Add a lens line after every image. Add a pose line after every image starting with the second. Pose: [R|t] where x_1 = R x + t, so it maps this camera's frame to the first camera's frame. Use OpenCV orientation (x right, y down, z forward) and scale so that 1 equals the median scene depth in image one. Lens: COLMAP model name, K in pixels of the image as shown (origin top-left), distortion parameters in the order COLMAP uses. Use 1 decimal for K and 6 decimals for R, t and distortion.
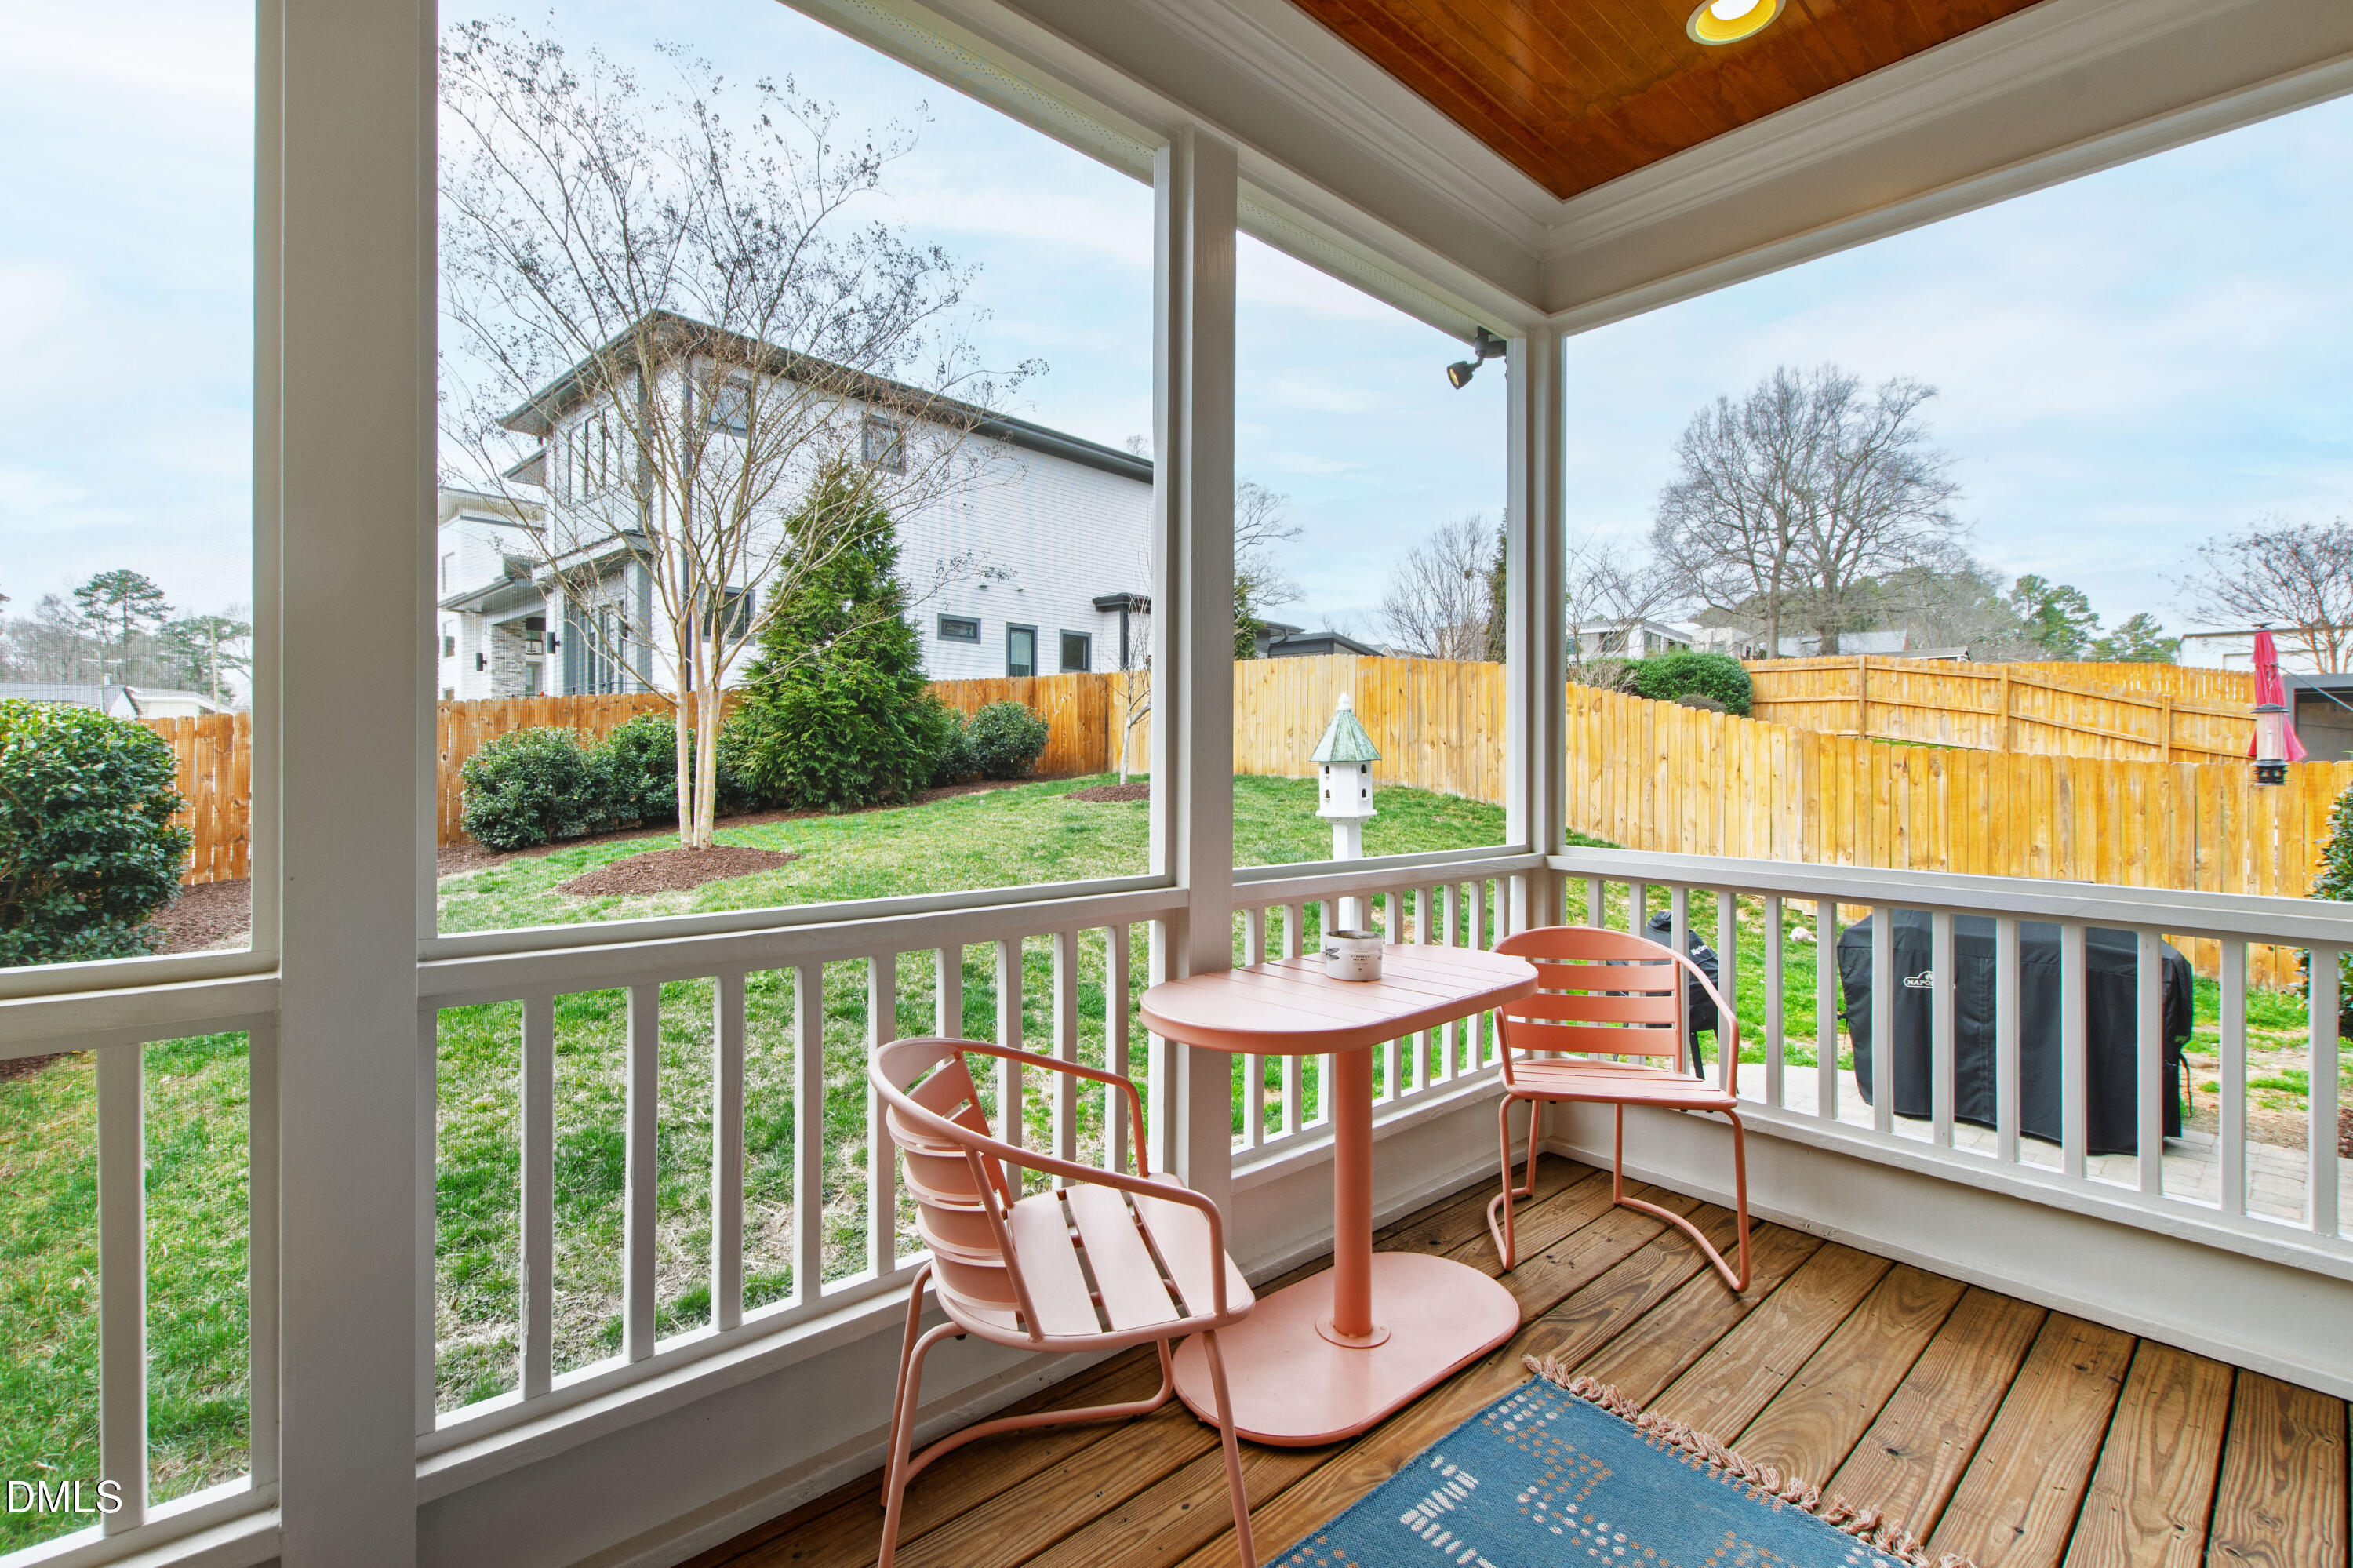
lens RADIAL K [[1039.1, 0, 1178.0], [0, 1039.1, 762.7], [0, 0, 1]] dist [0.002256, -0.000482]
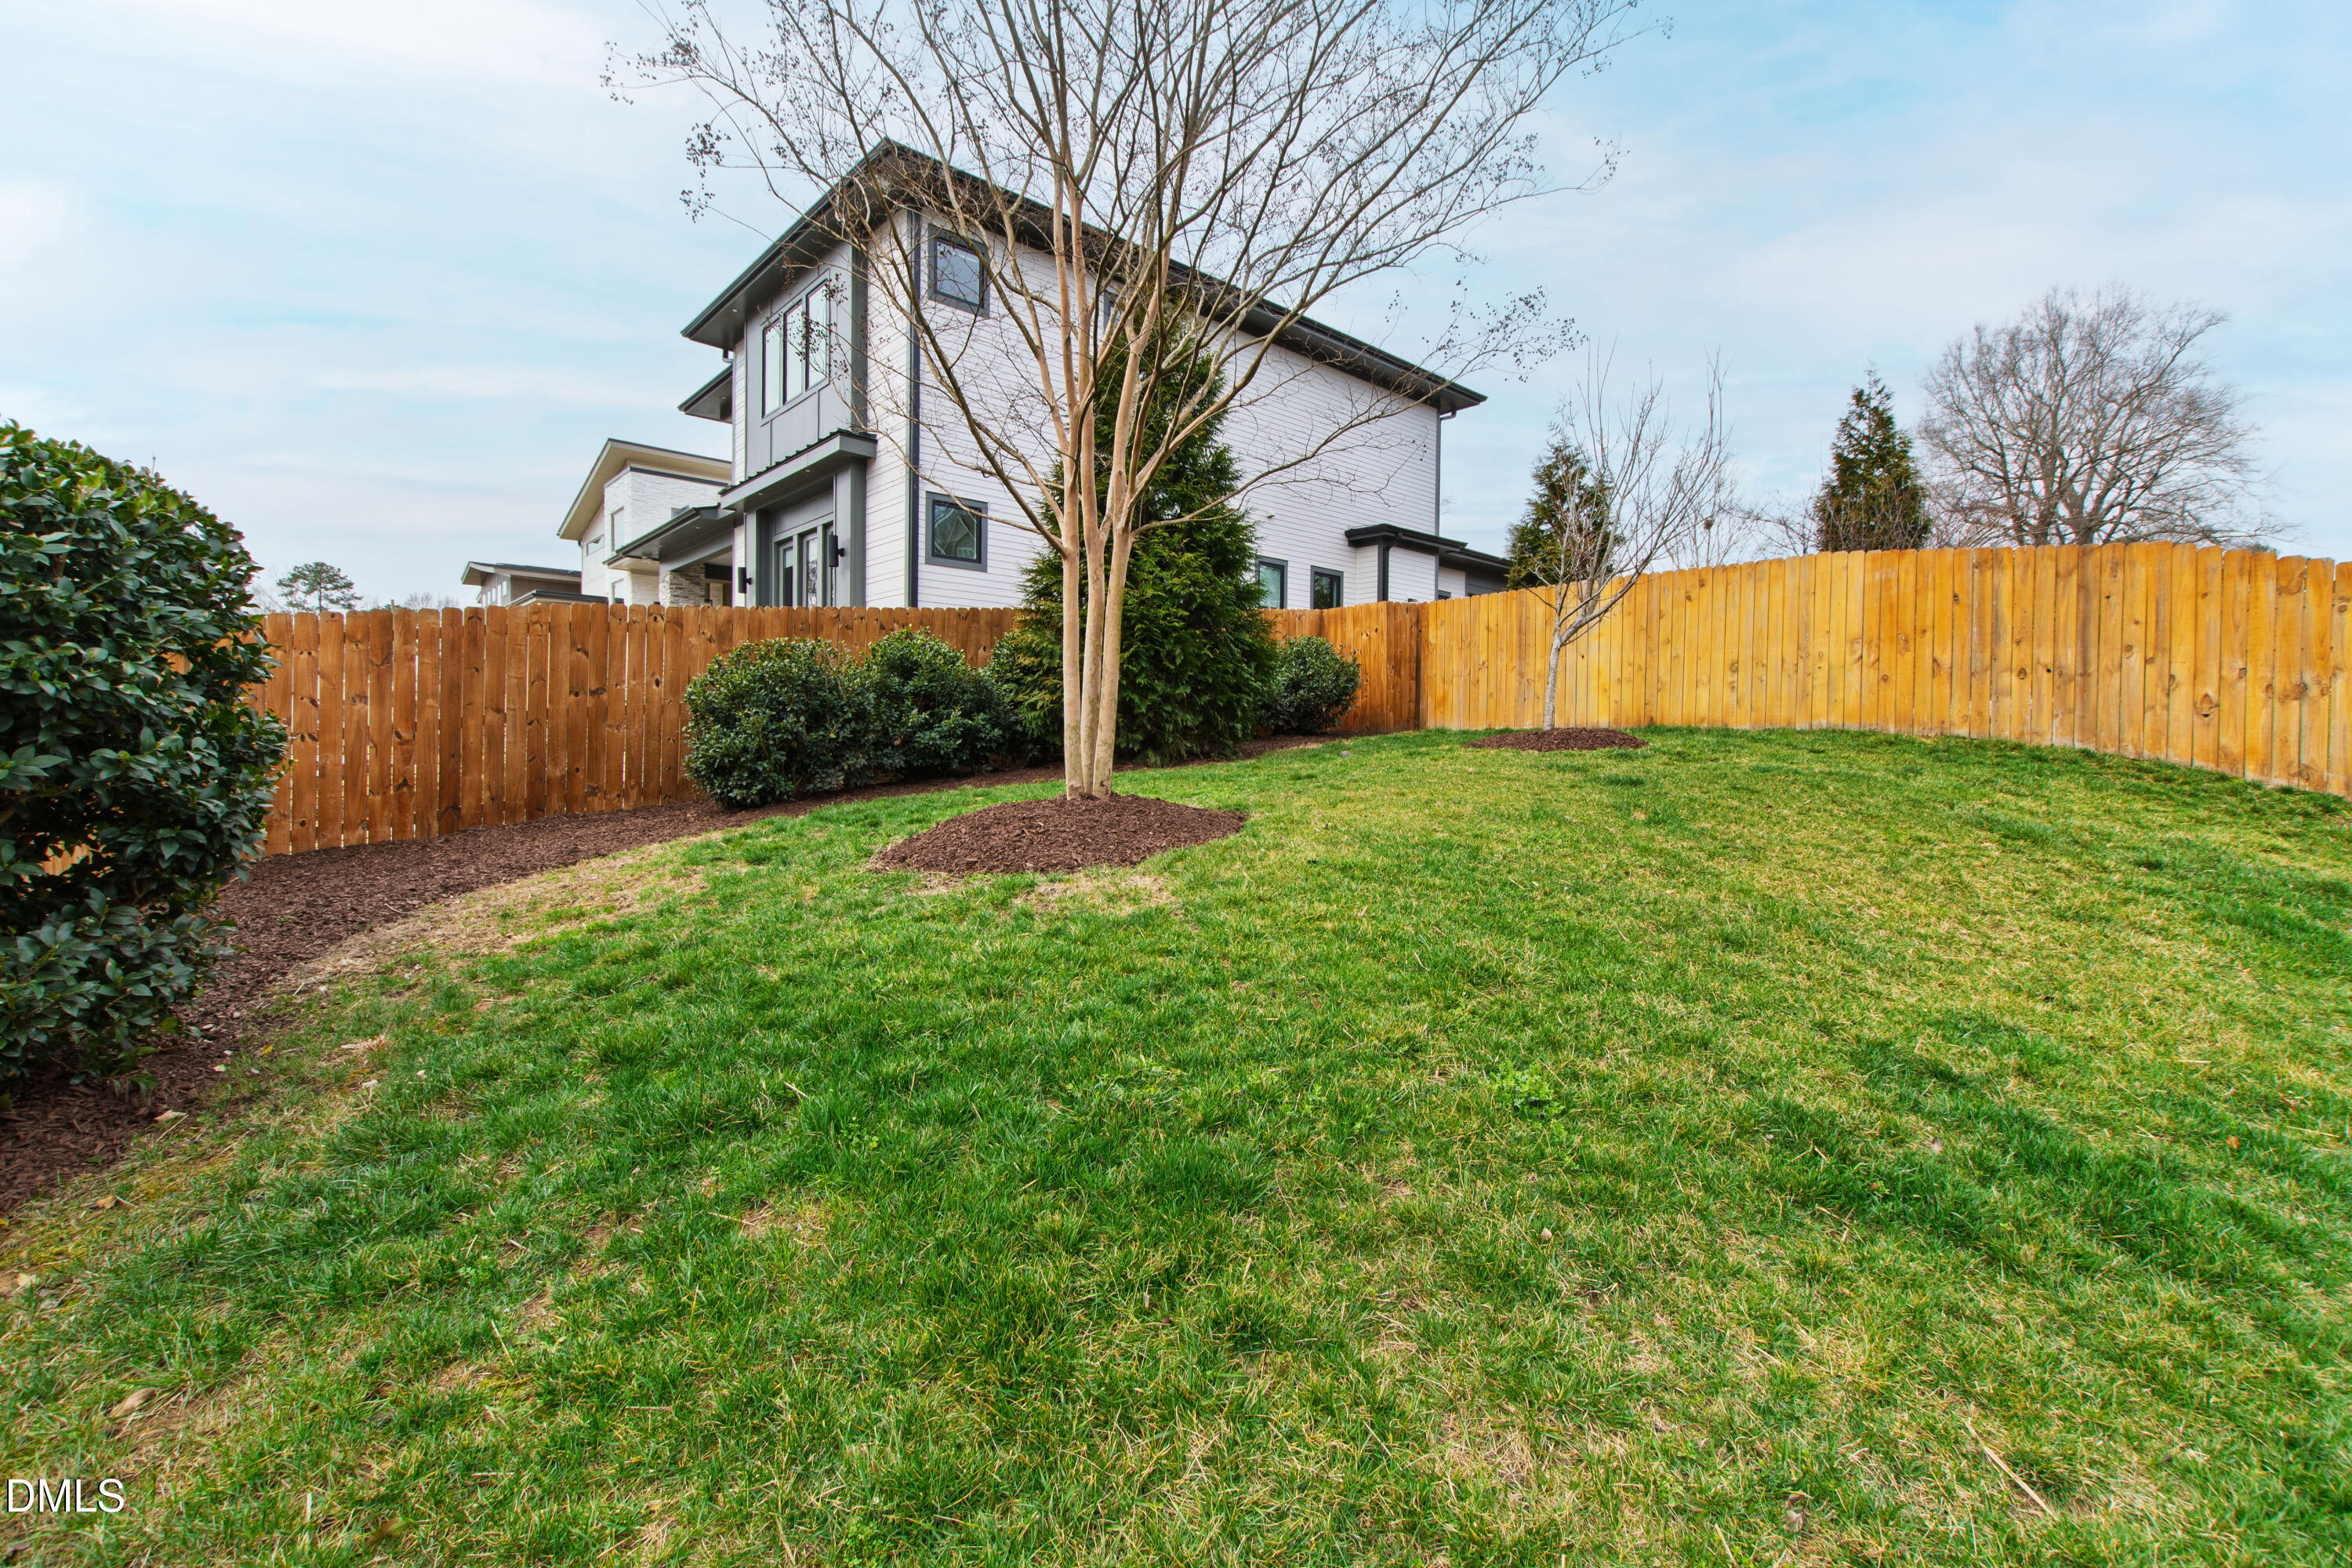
lens RADIAL K [[1038.6, 0, 1177.5], [0, 1038.6, 762.7], [0, 0, 1]] dist [0.002256, -0.000482]
pose [[0.994617, 0.007986, -0.103309, -0.241963], [-0.006745, 0.999901, 0.012347, 0.037862], [0.103397, -0.011584, 0.994573, 0.280413]]
